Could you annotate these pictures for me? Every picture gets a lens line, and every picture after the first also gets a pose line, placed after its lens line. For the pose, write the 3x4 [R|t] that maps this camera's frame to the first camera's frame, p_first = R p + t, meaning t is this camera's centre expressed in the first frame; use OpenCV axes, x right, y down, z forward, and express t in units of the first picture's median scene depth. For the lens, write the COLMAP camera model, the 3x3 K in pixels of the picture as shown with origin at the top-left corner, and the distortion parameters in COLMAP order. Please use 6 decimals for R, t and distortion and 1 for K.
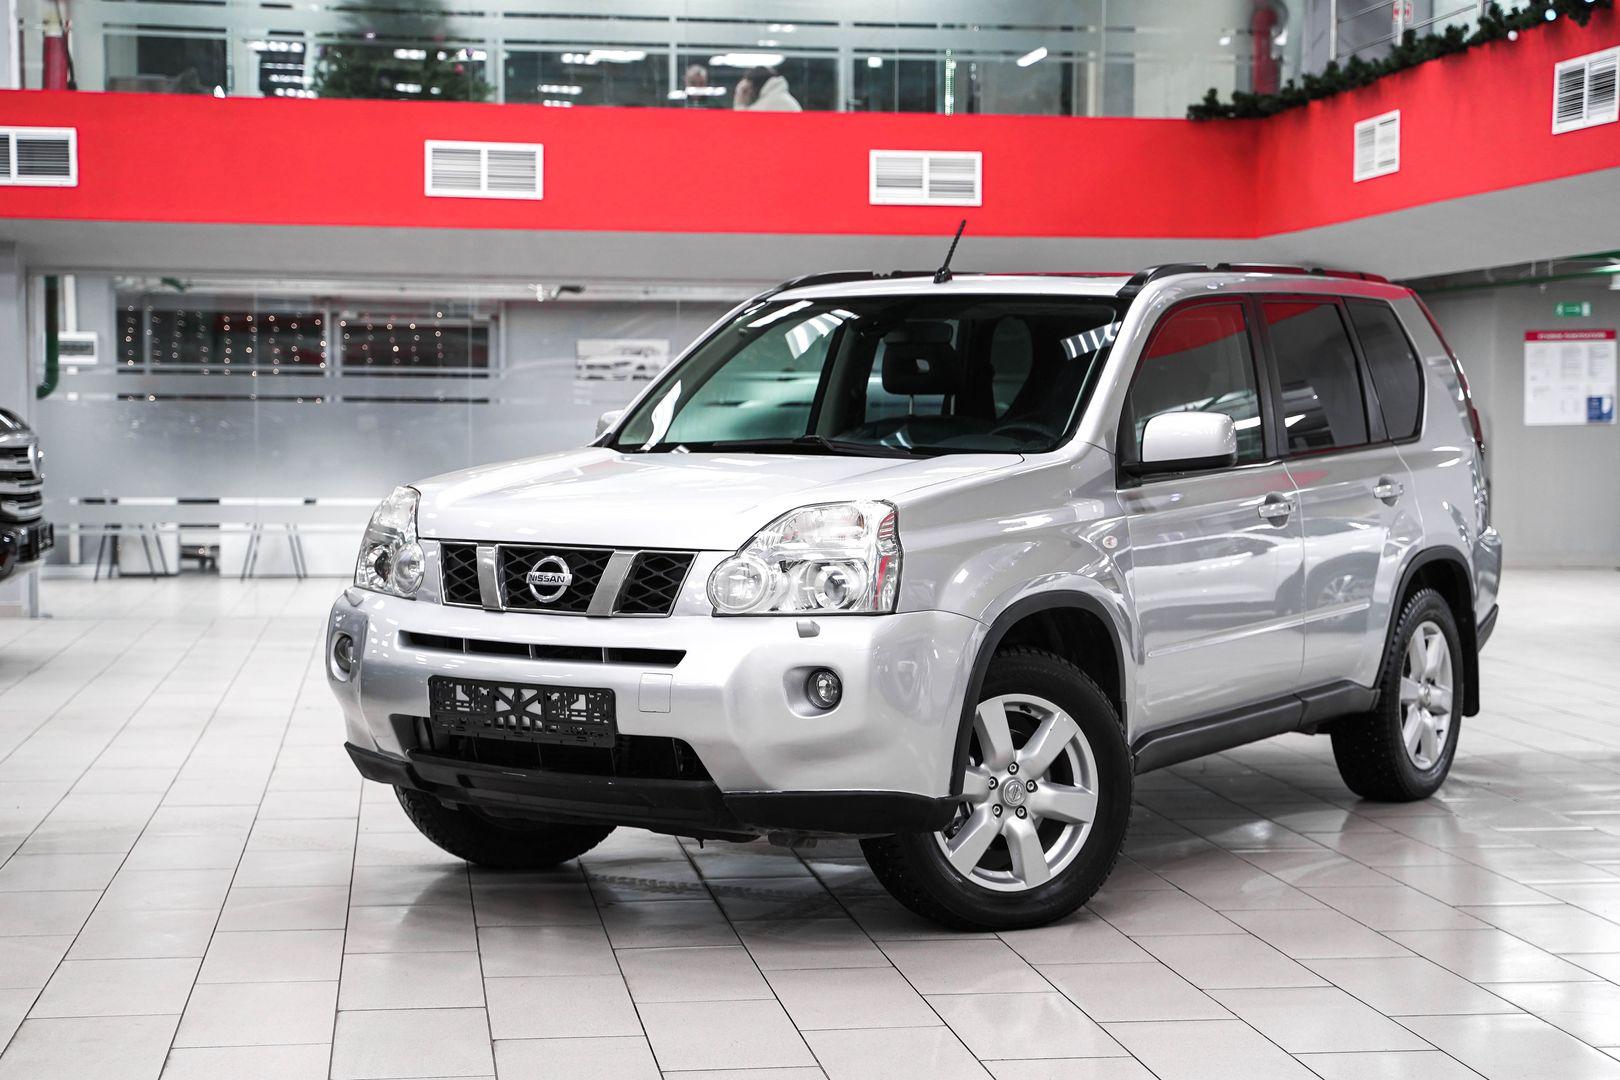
lens RADIAL K [[2427.6, 0, 810.0], [0, 2427.6, 540.0], [0, 0, 1]] dist [0.086590, 0.092899]
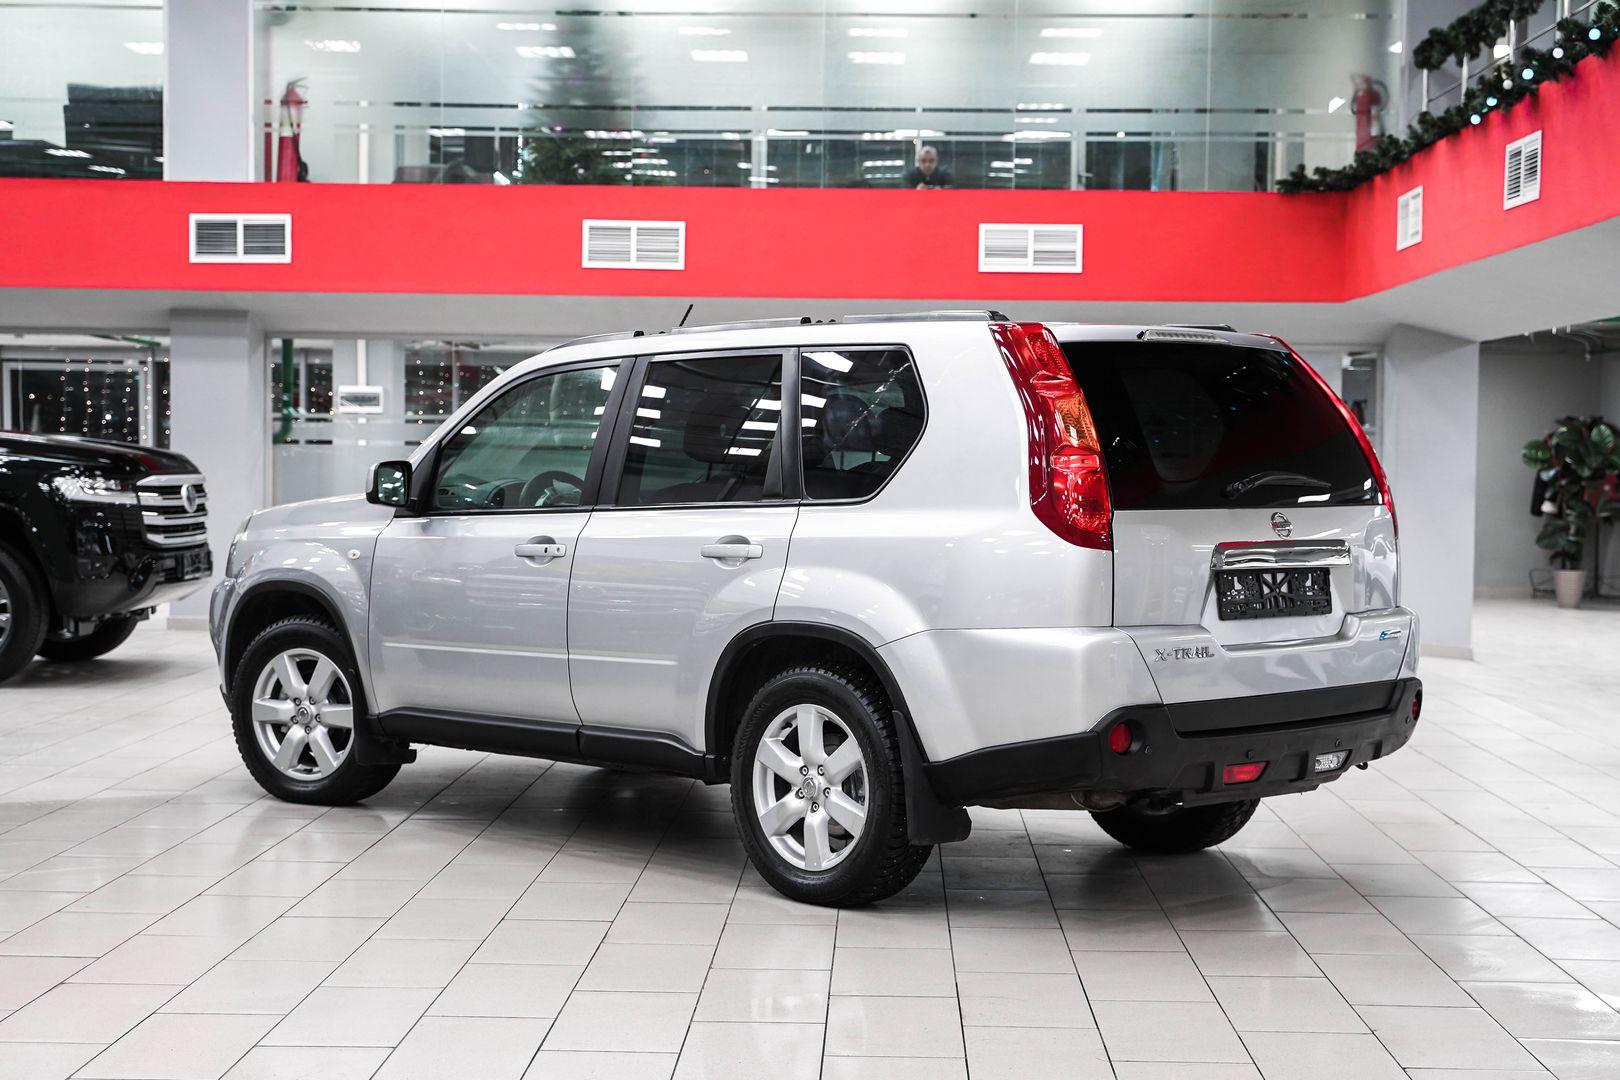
lens RADIAL K [[2231.6, 0, 810.0], [0, 2231.6, 540.0], [0, 0, 1]] dist [0.019037, 0.057628]
pose [[0.987138, 0.013482, -0.159298, 0.122453], [-0.015825, 0.999784, -0.013448, -0.001722], [0.159083, 0.015796, 0.987139, -0.012598]]
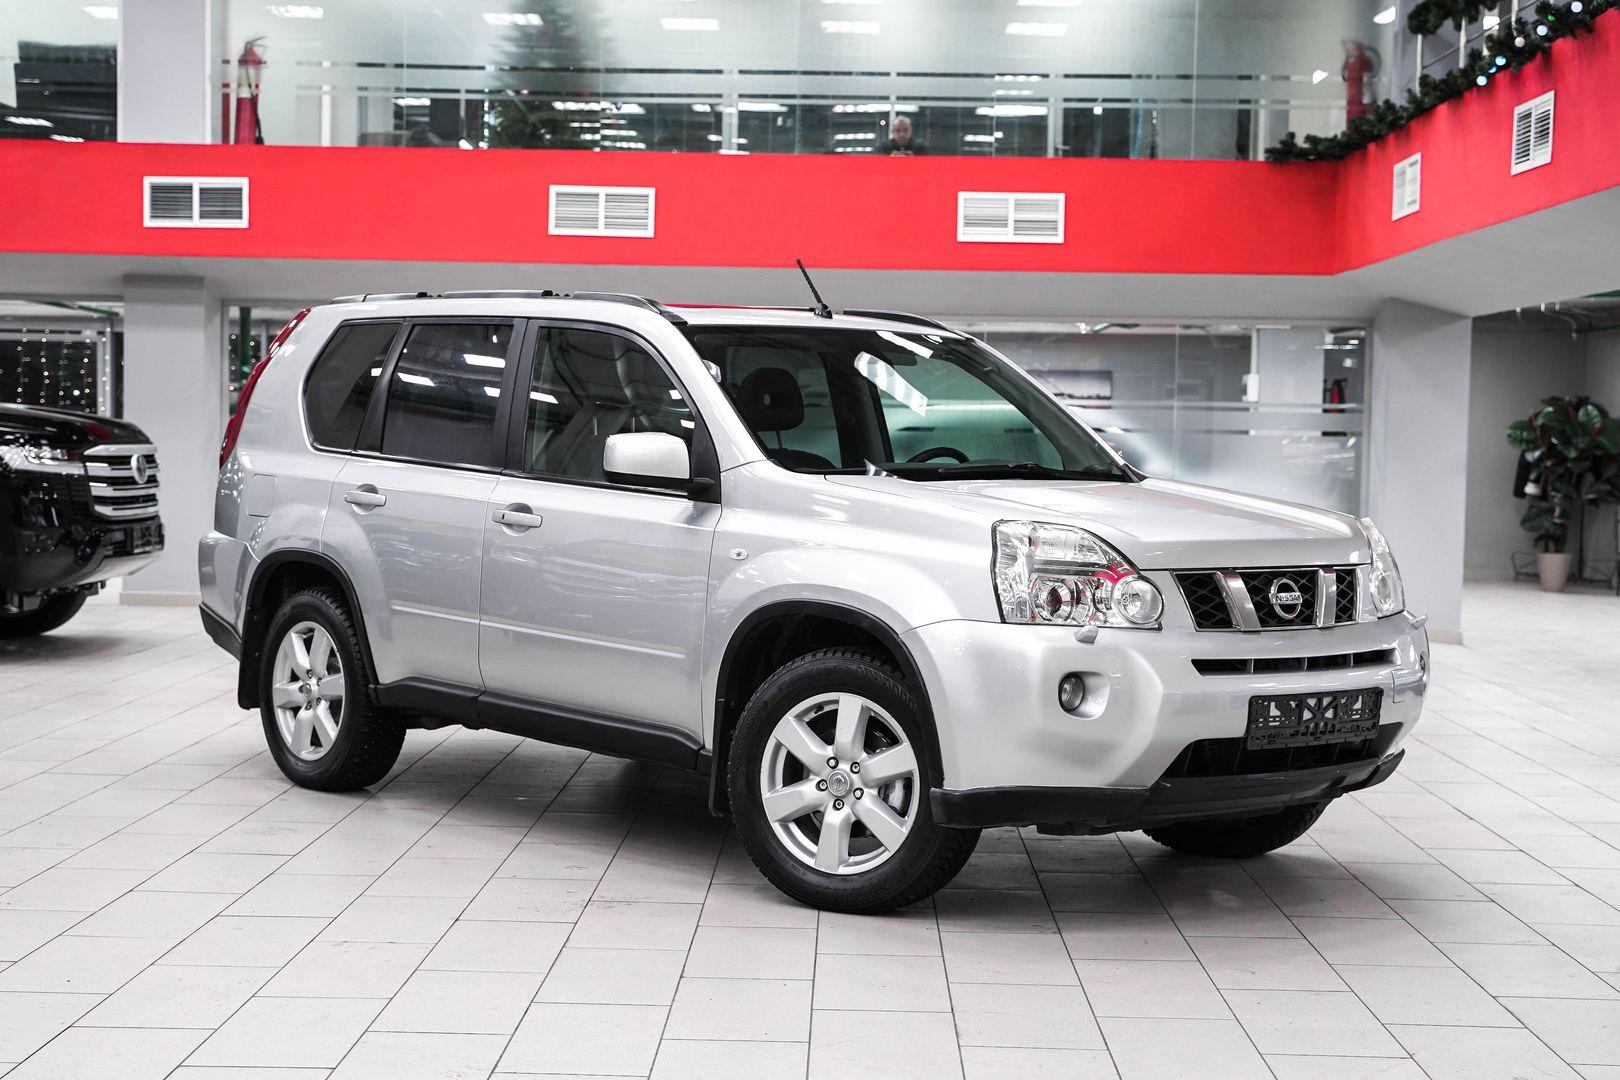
lens RADIAL K [[2238.7, 0, 777.8], [0, 2238.7, 543.5], [0, 0, 1]] dist [0.025875, 0.051045]
pose [[0.987094, 0.021241, -0.158730, 0.115780], [-0.021918, 0.999757, -0.002516, -0.001031], [0.158638, 0.005963, 0.987319, 0.014487]]
